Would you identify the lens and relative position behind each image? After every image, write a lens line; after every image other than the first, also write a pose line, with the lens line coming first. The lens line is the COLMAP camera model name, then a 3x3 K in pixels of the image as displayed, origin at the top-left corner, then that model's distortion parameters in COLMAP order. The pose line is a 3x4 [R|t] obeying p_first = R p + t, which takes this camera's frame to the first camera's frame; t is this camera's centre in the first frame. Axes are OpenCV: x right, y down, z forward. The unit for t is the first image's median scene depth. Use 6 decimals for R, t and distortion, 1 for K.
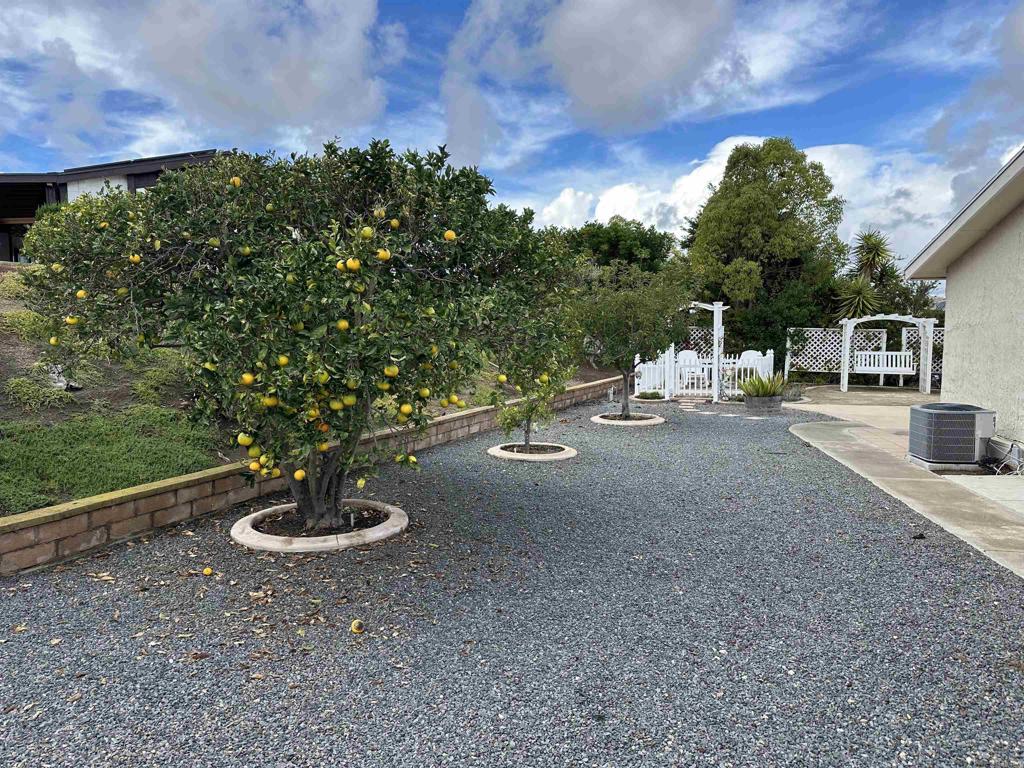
lens RADIAL K [[719.8, 0, 514.2], [0, 719.8, 386.3], [0, 0, 1]] dist [0.064006, -0.075227]
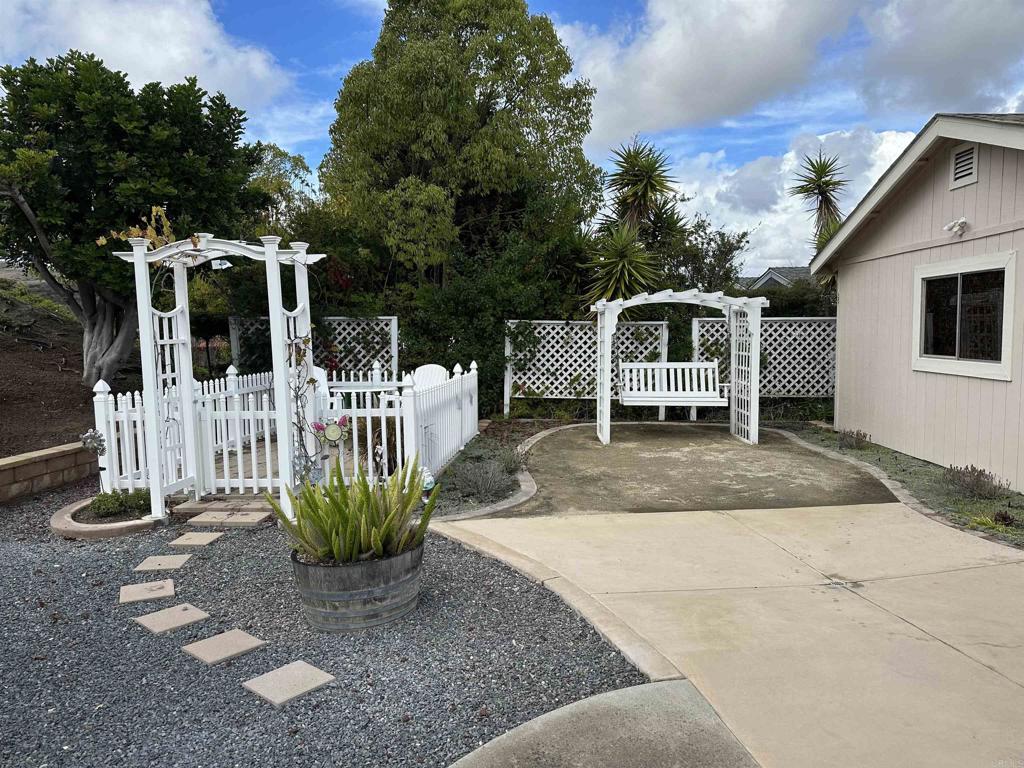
lens RADIAL K [[701.9, 0, 509.4], [0, 701.9, 389.7], [0, 0, 1]] dist [0.003729, -0.009859]
pose [[0.952390, -0.030888, 0.303312, 0.222352], [0.029508, 0.999523, 0.009132, -0.033460], [-0.303450, 0.000253, 0.952847, 0.505387]]
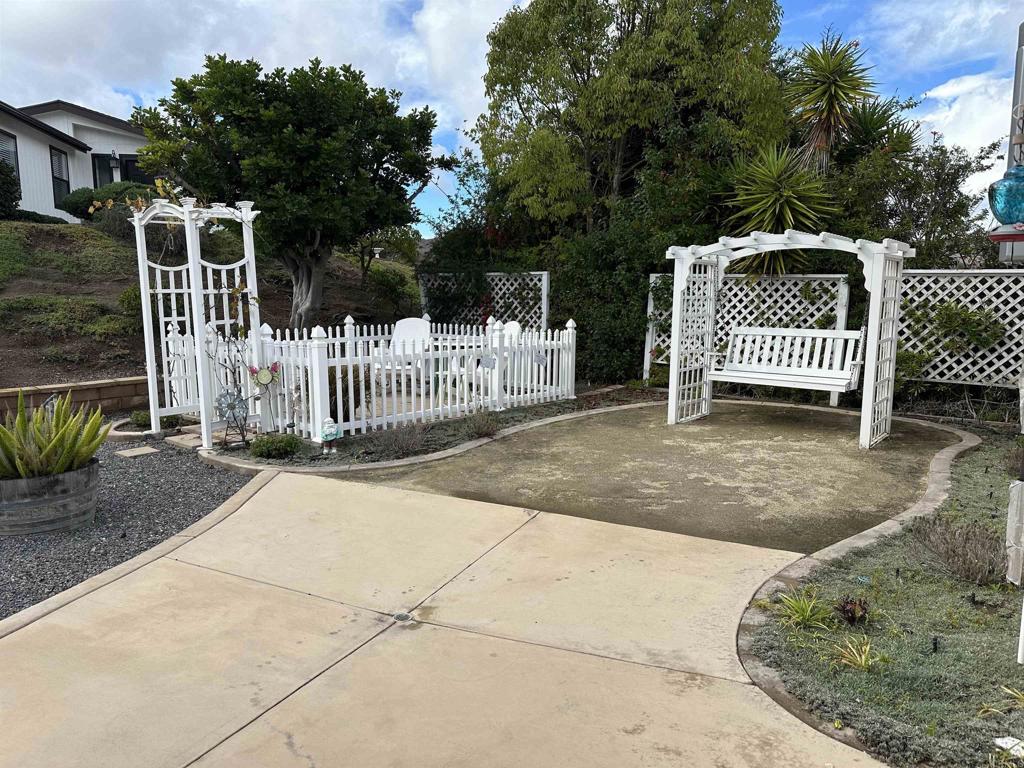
lens RADIAL K [[711.4, 0, 507.2], [0, 711.4, 386.9], [0, 0, 1]] dist [-0.010089, -0.017023]
pose [[0.954767, 0.039878, -0.294670, 0.435372], [-0.023830, 0.998041, 0.057854, -0.031745], [0.296400, -0.048215, 0.953846, 0.533085]]
